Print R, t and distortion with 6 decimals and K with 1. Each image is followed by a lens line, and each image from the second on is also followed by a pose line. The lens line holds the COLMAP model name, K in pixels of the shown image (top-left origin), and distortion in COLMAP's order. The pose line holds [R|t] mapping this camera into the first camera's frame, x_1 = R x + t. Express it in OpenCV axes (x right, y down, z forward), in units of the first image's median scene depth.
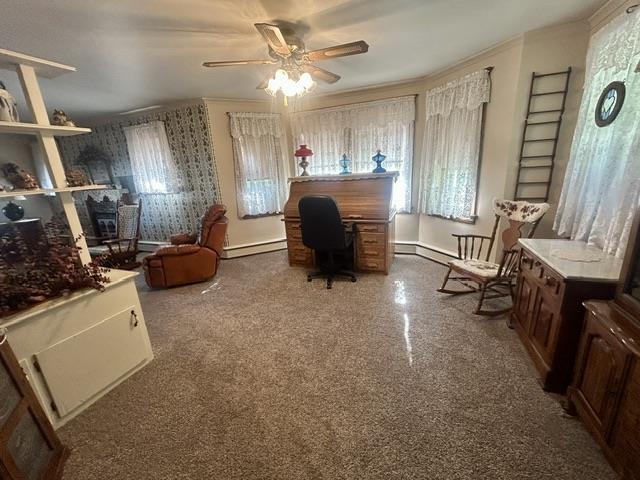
lens RADIAL K [[256.6, 0, 318.1], [0, 256.6, 238.1], [0, 0, 1]] dist [-0.001094, 0.000239]
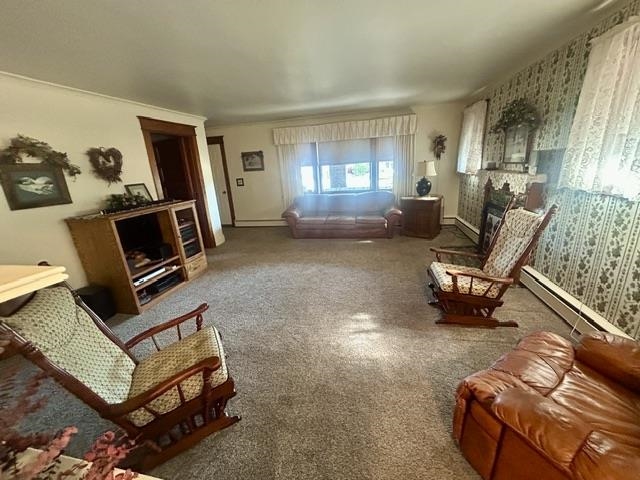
lens RADIAL K [[256.6, 0, 321.9], [0, 256.6, 240.4], [0, 0, 1]] dist [-0.001094, 0.000239]
pose [[0.177108, 0.326696, -0.928387, -0.287694], [-0.217179, 0.933019, 0.286895, -0.116509], [0.959930, 0.150815, 0.236196, 0.448596]]
